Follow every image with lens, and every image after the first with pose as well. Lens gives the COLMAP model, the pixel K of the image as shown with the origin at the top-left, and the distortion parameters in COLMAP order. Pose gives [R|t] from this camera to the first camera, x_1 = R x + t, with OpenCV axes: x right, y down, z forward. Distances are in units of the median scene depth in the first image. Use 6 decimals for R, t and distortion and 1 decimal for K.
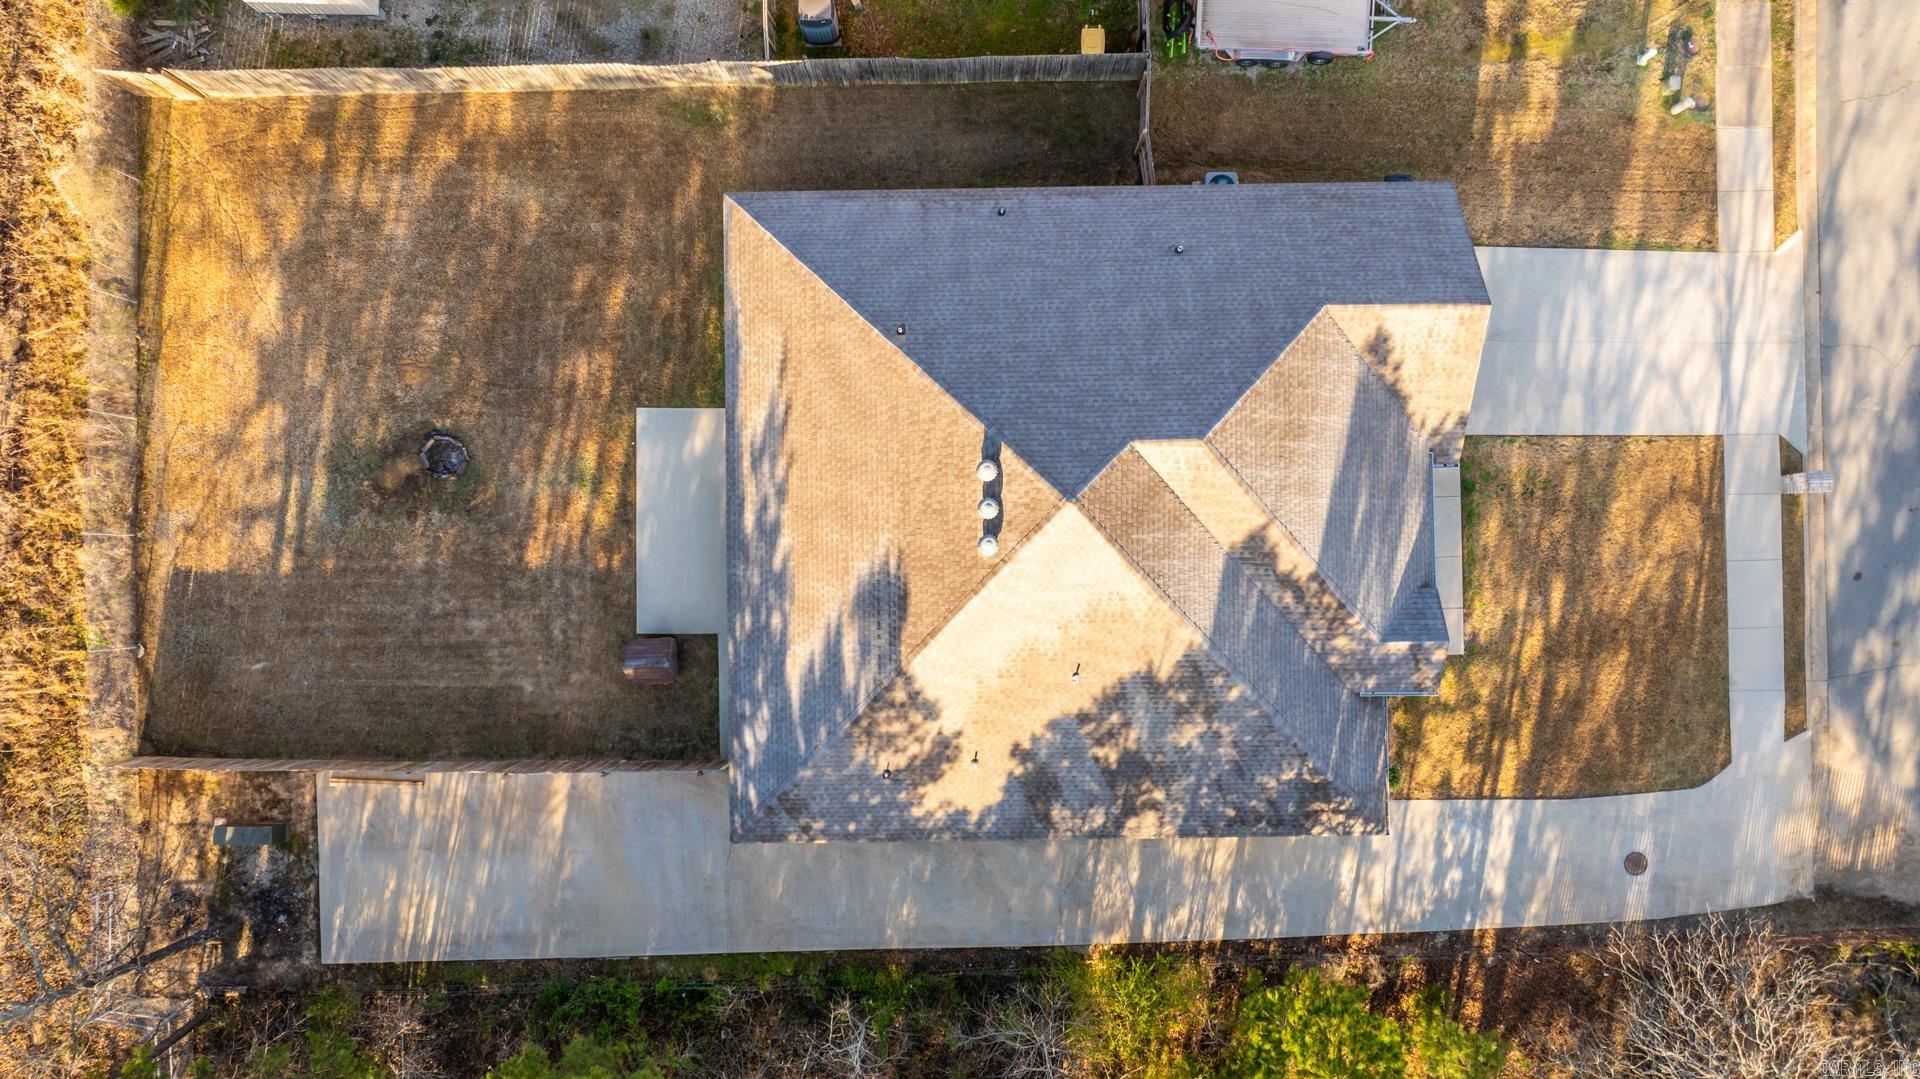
lens RADIAL K [[1356.3, 0, 960.0], [0, 1356.3, 539.5], [0, 0, 1]] dist [-0.024900, 0.022818]
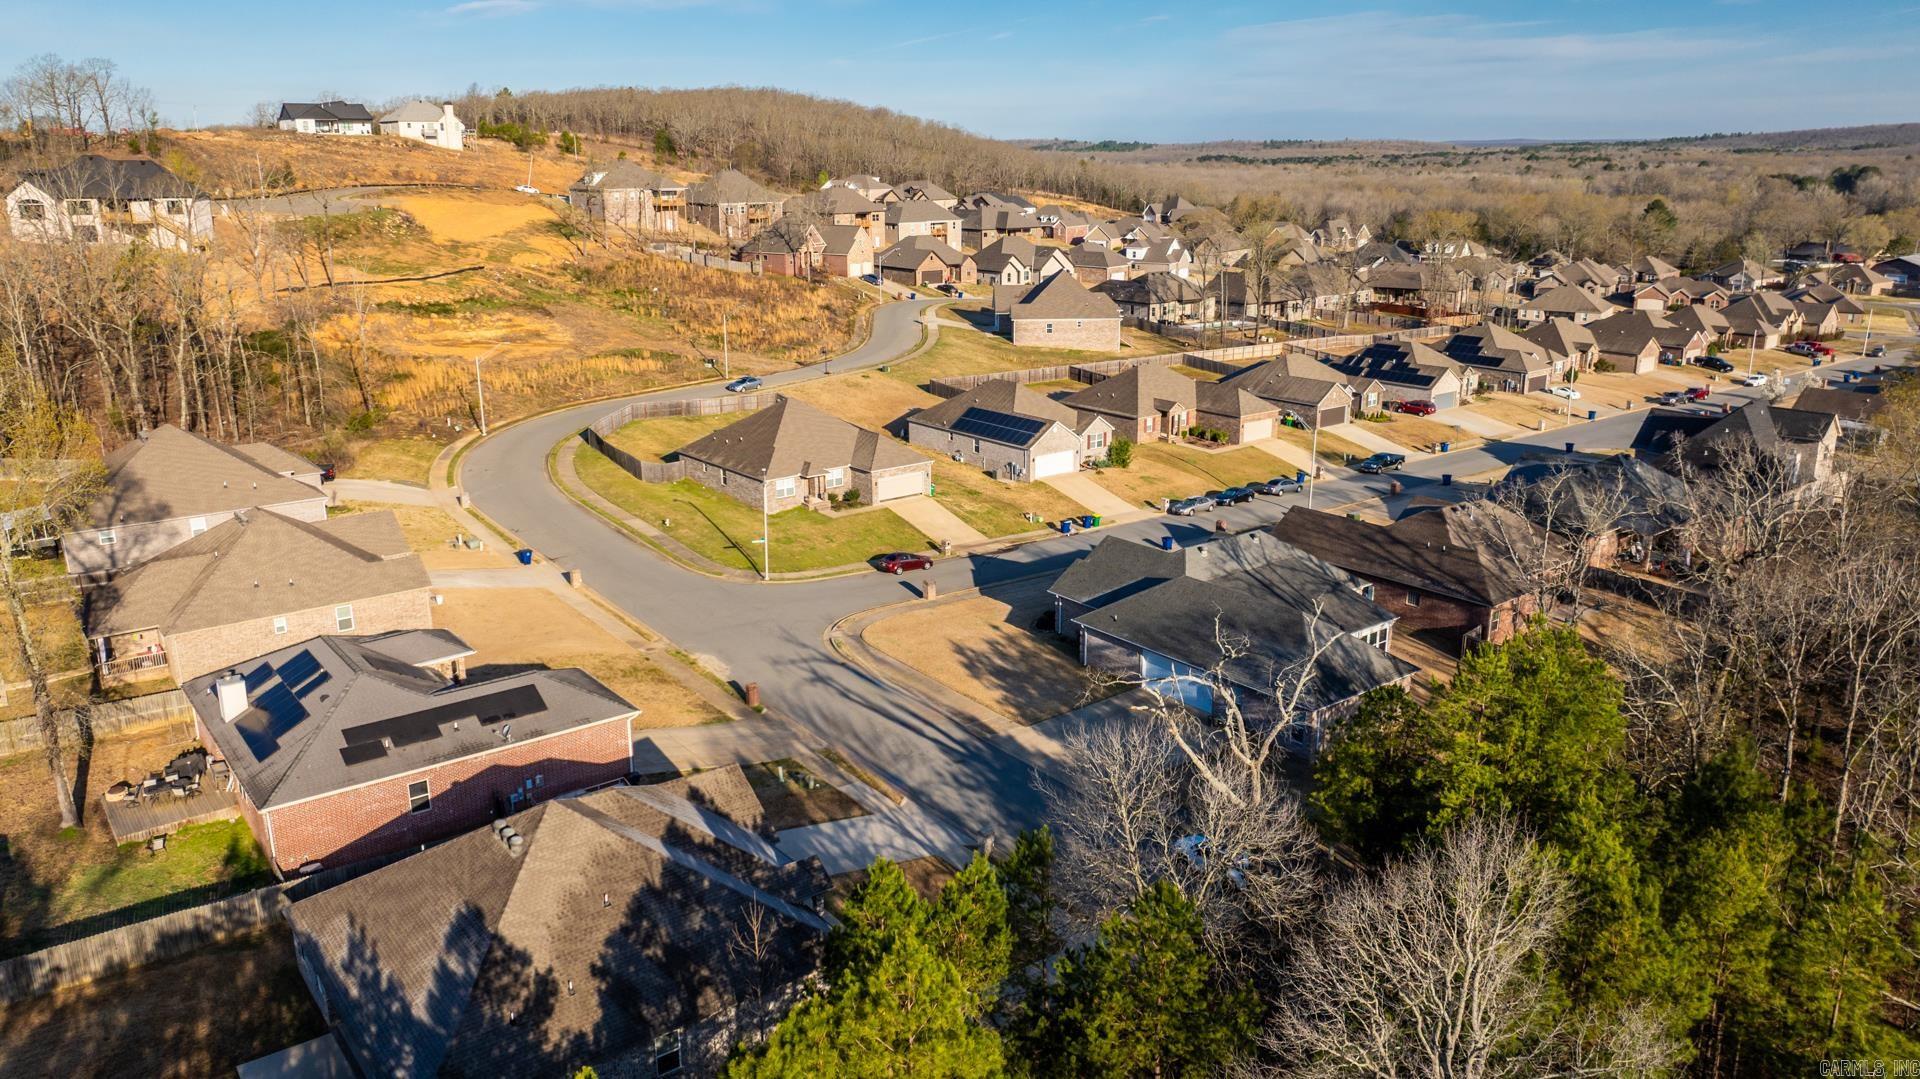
lens RADIAL K [[1356.3, 0, 960.0], [0, 1356.3, 539.5], [0, 0, 1]] dist [-0.024900, 0.022818]
pose [[0.794453, -0.164219, 0.584702, -0.407174], [0.607011, 0.245708, -0.755755, 1.341149], [-0.019556, 0.955332, 0.294886, 0.132339]]
